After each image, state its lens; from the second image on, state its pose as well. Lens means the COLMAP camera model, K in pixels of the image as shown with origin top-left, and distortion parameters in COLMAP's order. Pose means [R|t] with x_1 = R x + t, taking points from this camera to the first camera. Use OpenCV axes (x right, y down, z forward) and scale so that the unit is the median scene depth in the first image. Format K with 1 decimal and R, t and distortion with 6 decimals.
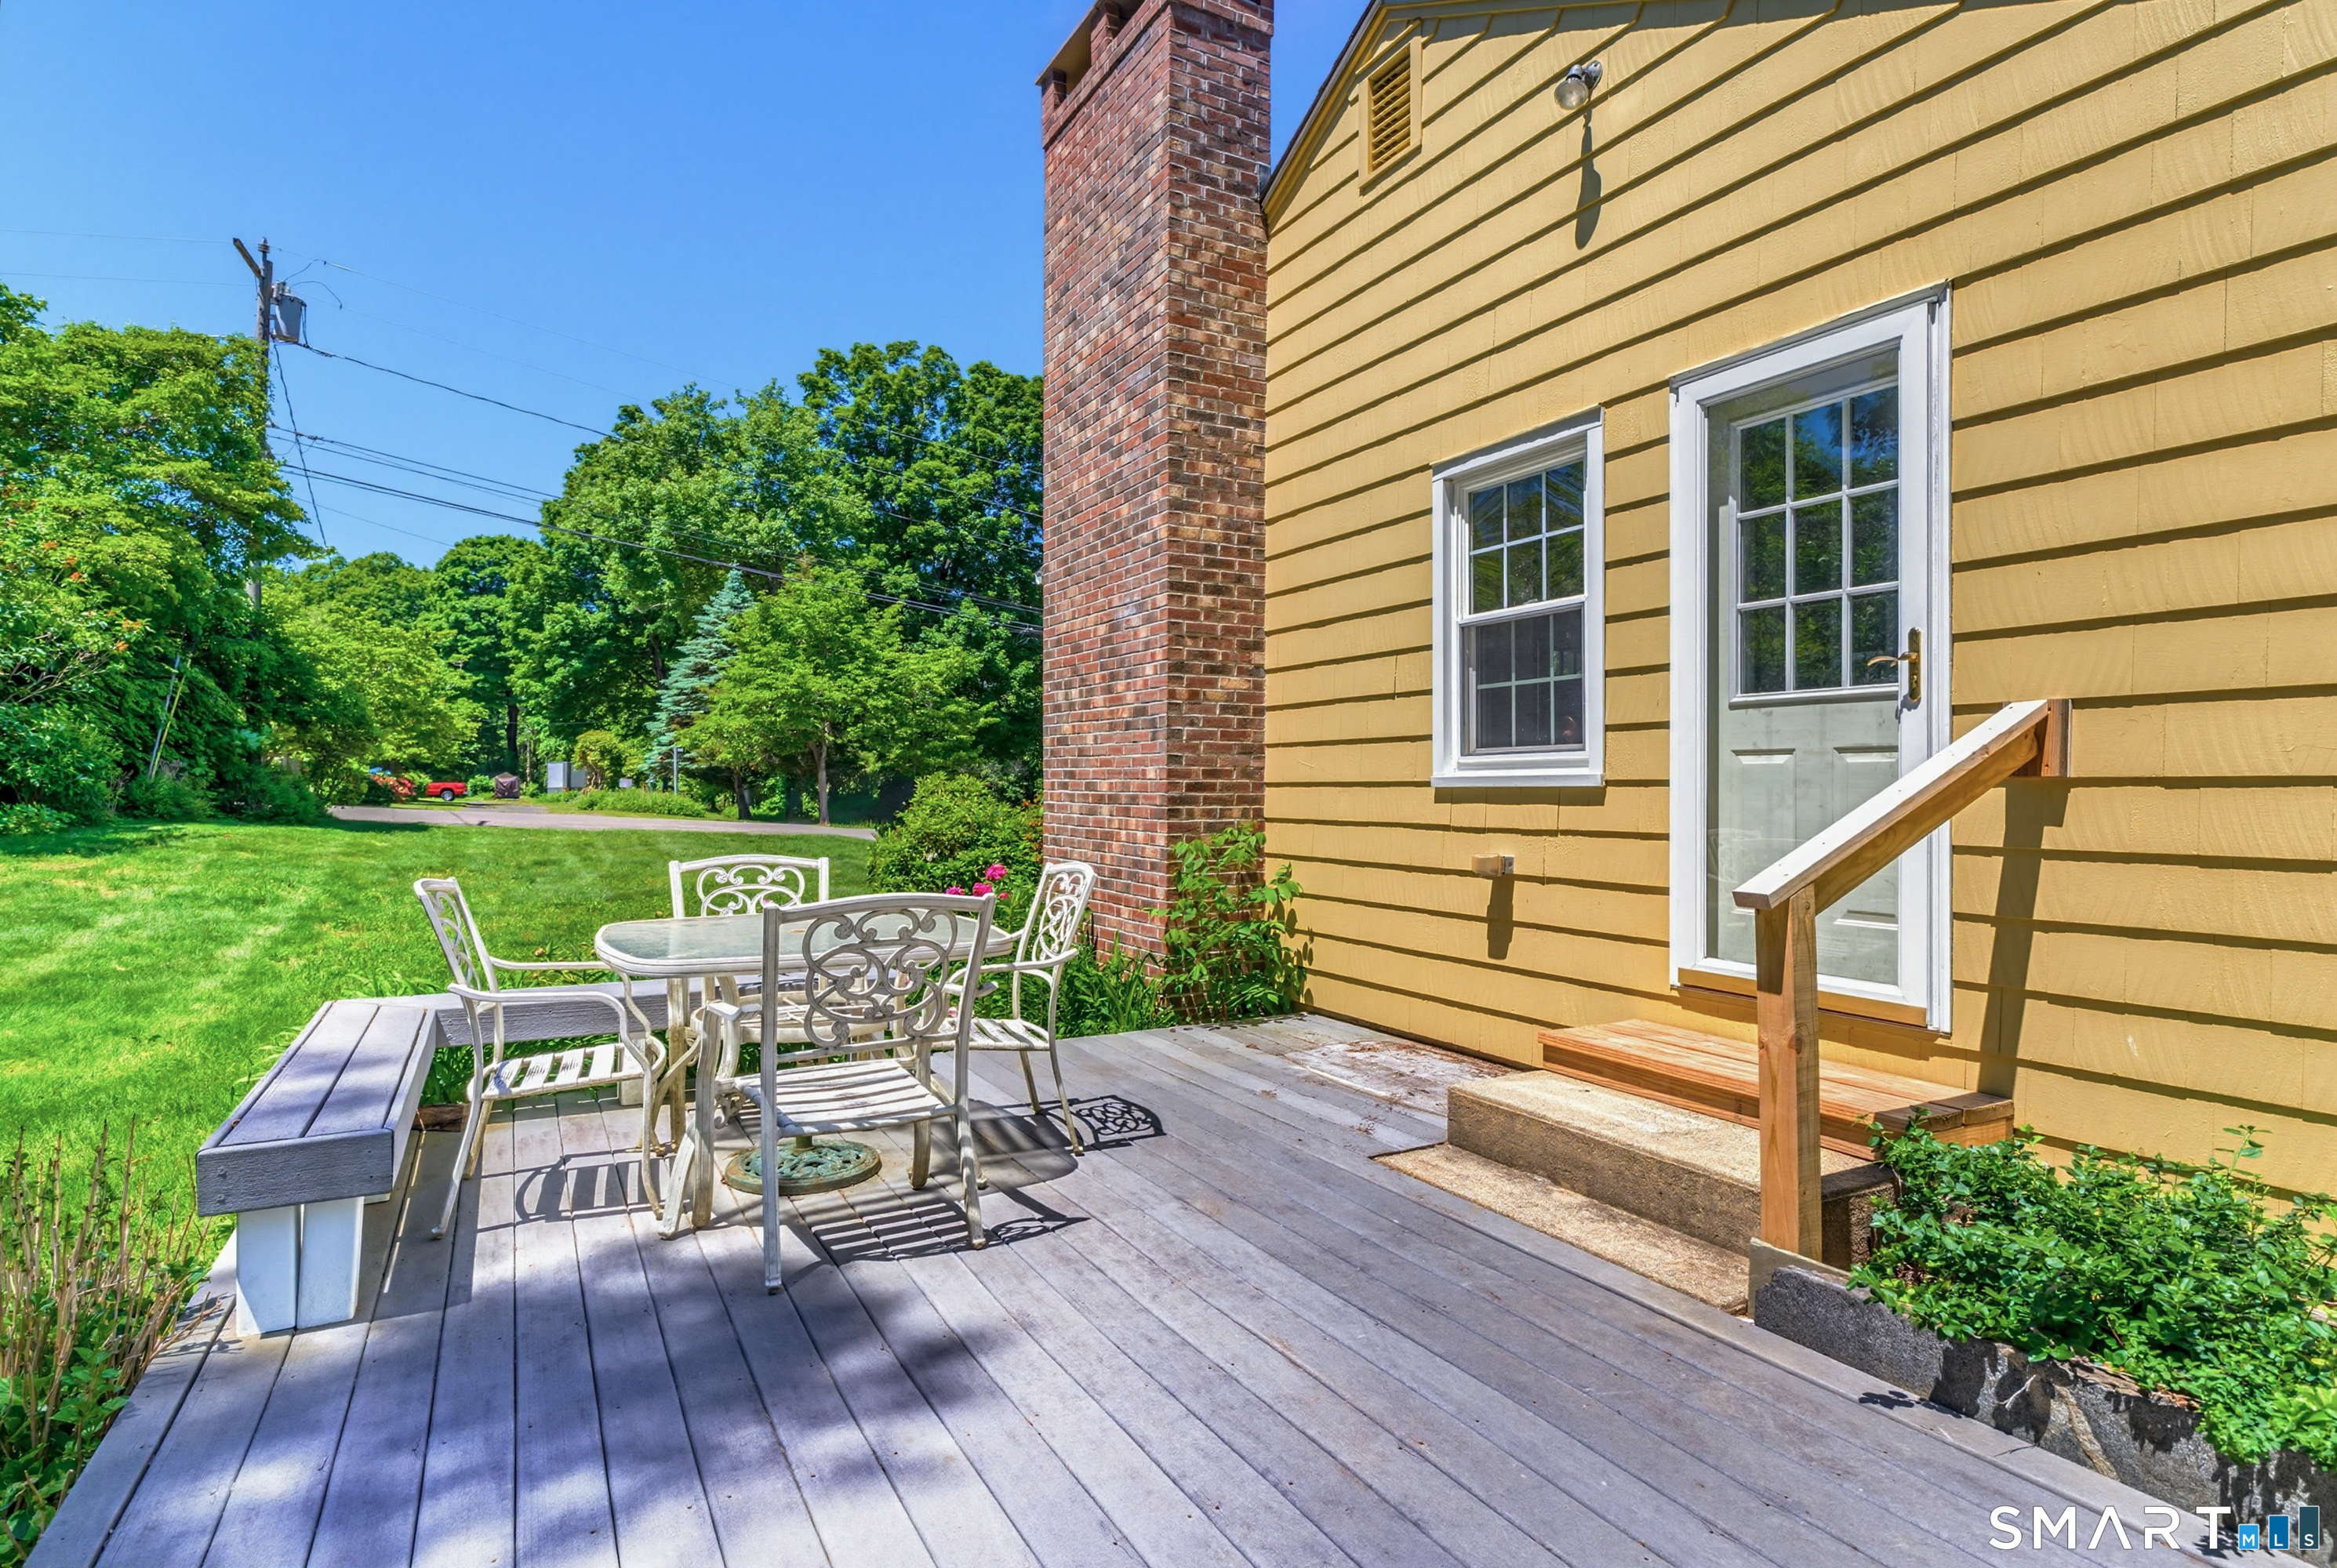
lens RADIAL K [[1142.4, 0, 1157.4], [0, 1142.4, 807.8], [0, 0, 1]] dist [-0.001887, 0.001494]
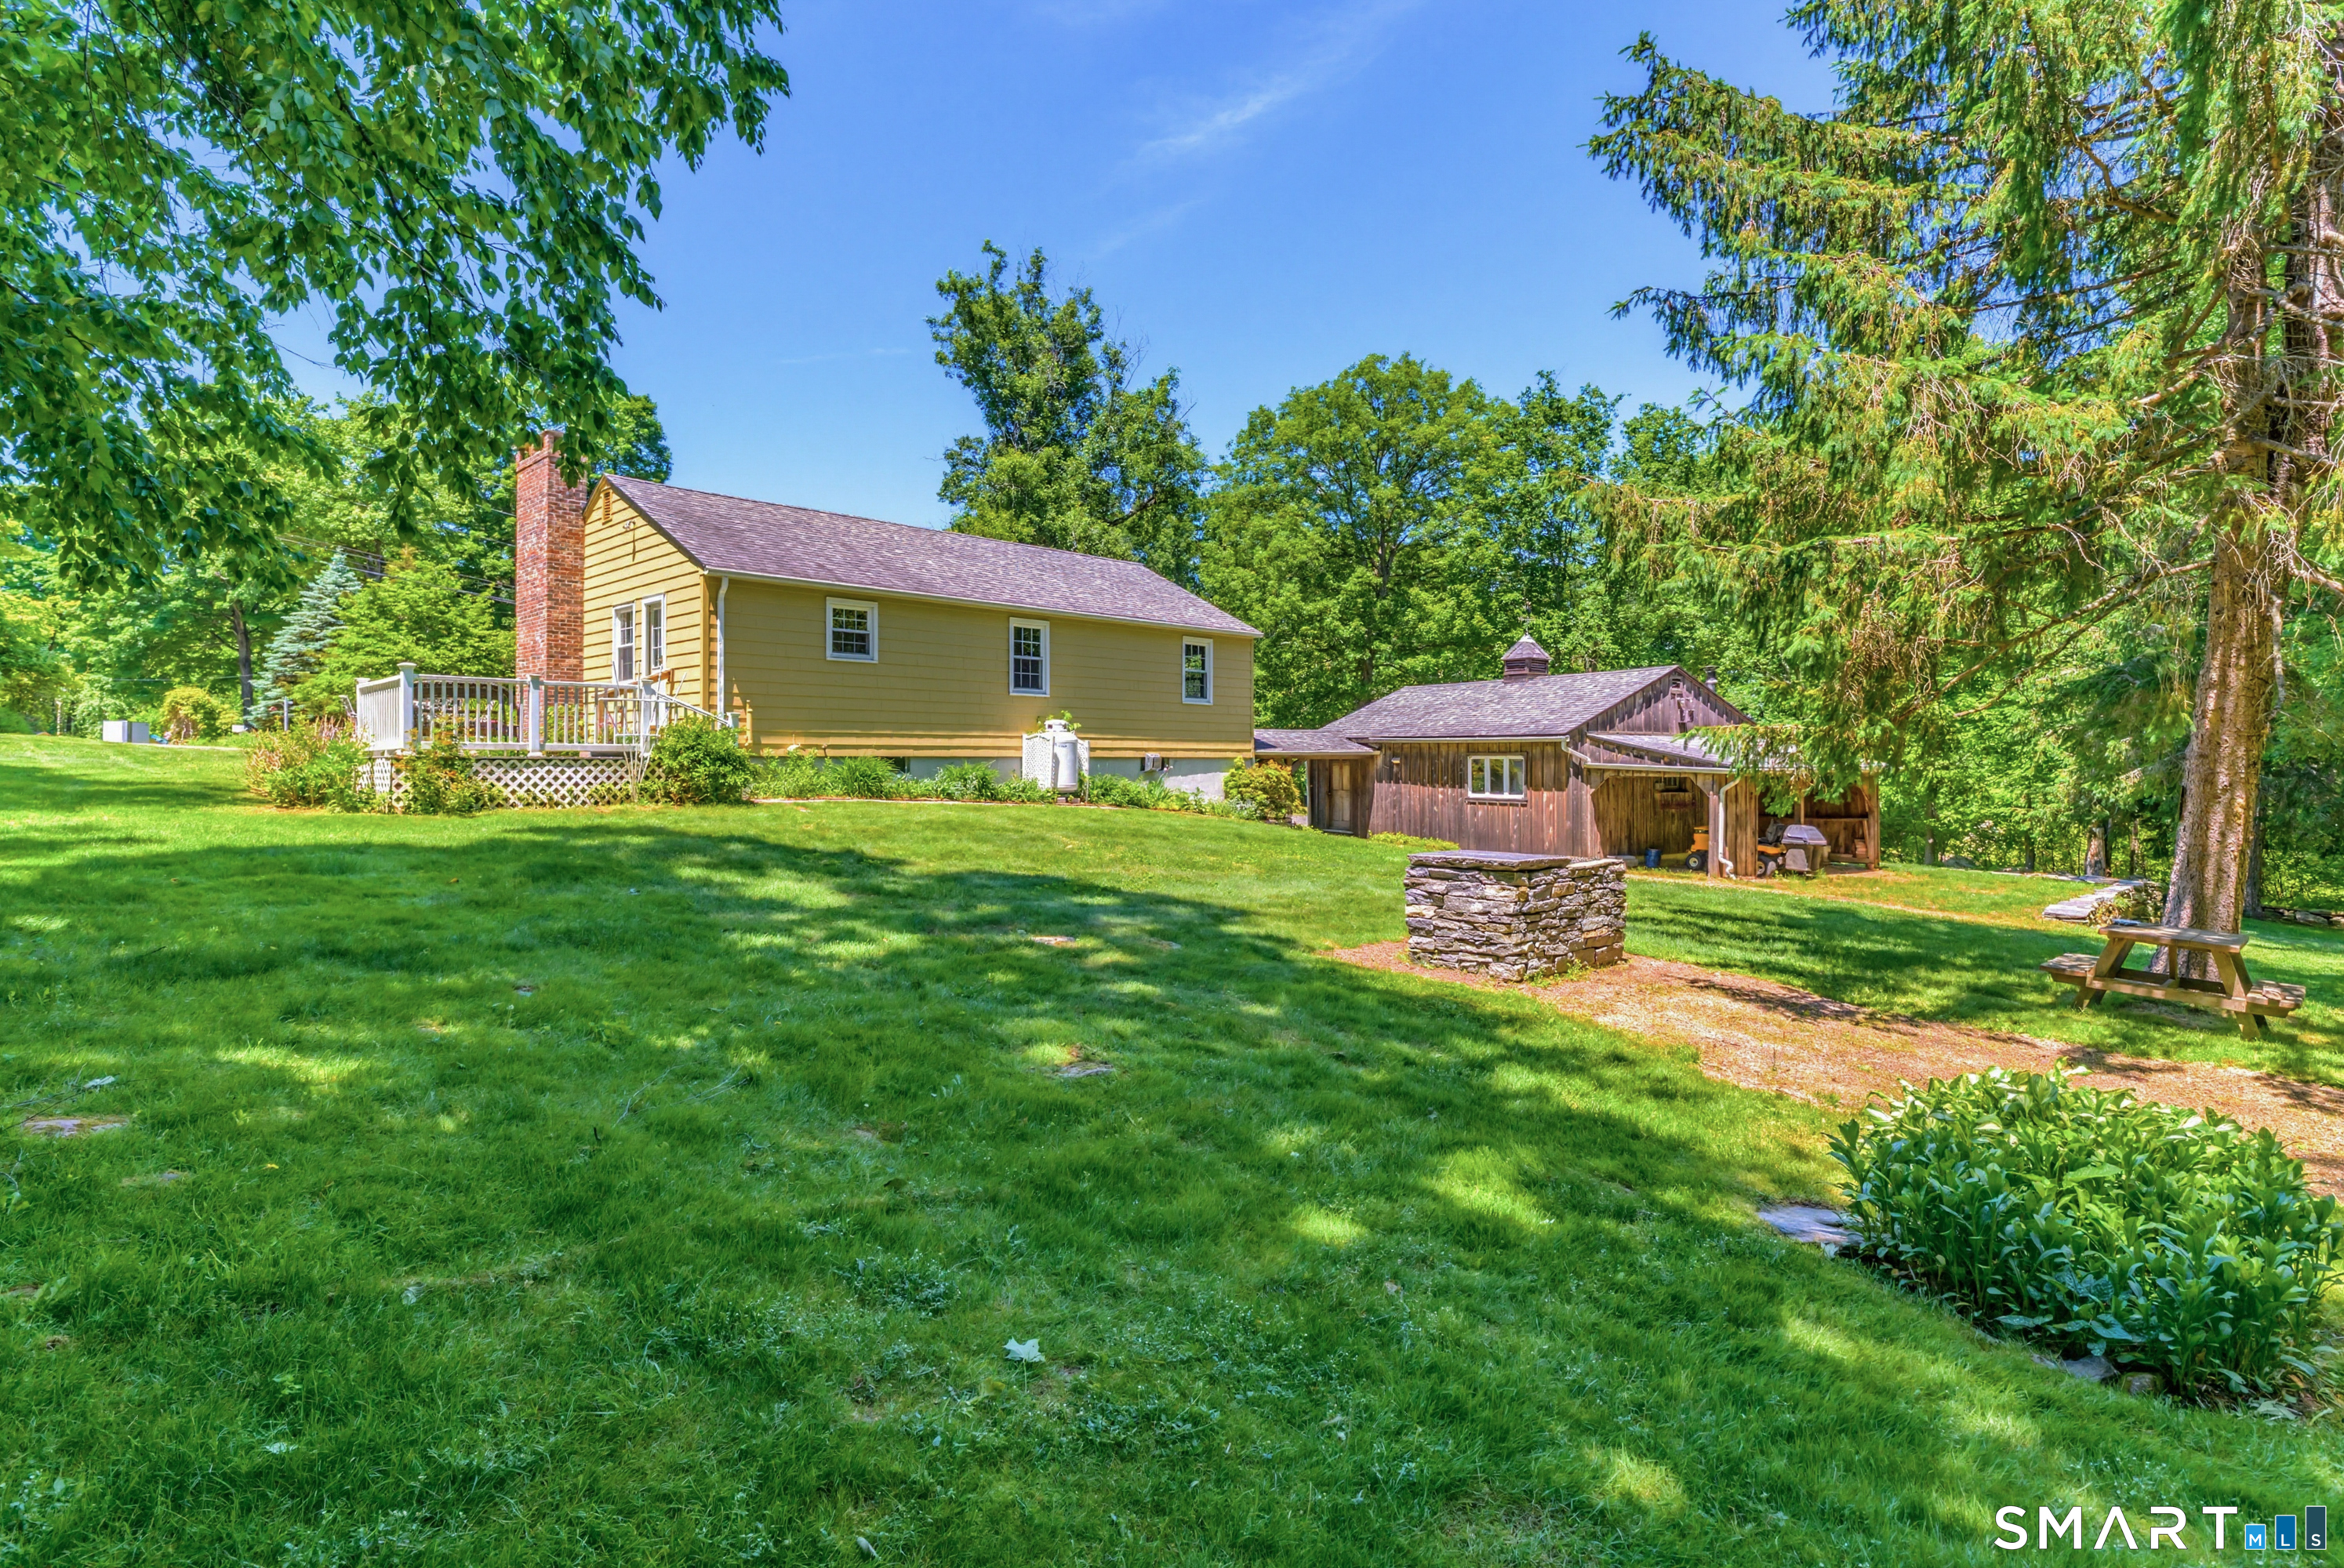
lens RADIAL K [[1145.8, 0, 1152.6], [0, 1145.8, 769.5], [0, 0, 1]] dist [-0.001887, 0.001494]
pose [[0.959387, 0.002592, 0.282080, 0.097654], [0.002122, 0.999863, -0.016405, 0.034184], [-0.282084, 0.016337, 0.959251, -0.345589]]
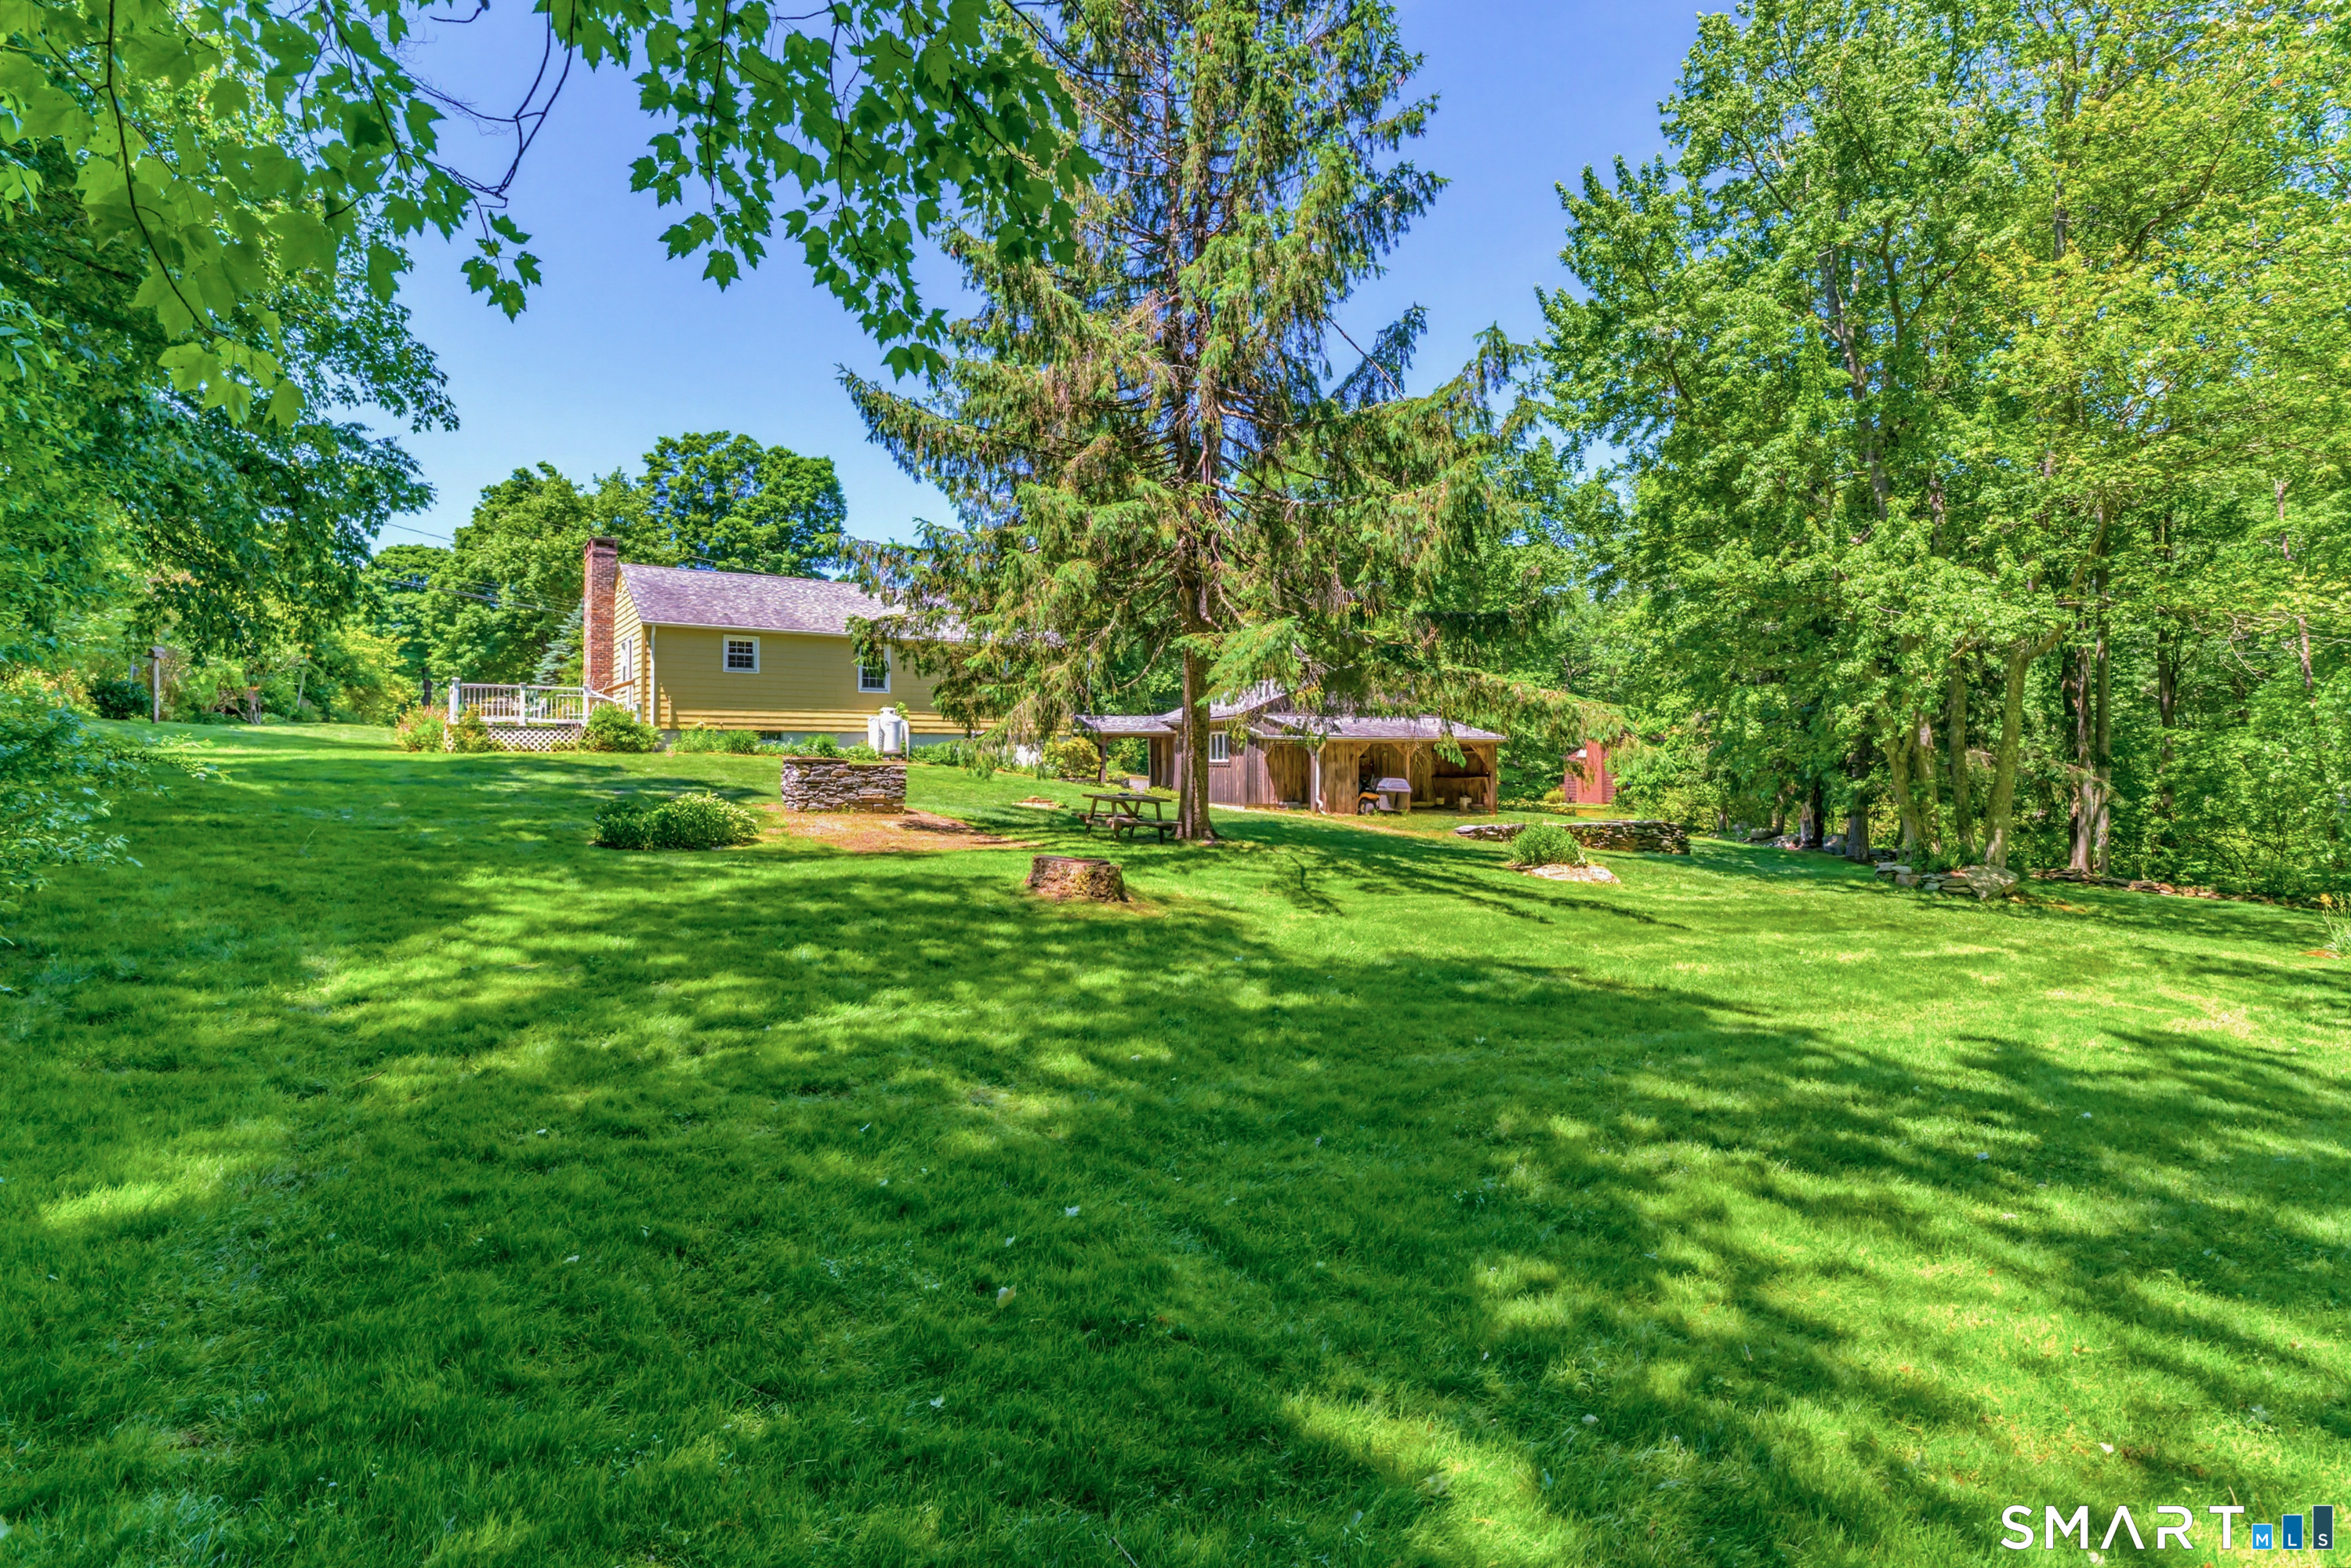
lens RADIAL K [[1149.5, 0, 1187.5], [0, 1149.5, 778.4], [0, 0, 1]] dist [-0.001887, 0.001494]
pose [[0.996717, 0.003426, 0.080895, 0.315271], [-0.002514, 0.999932, -0.011374, 0.057941], [-0.080928, 0.011133, 0.996658, -0.617461]]
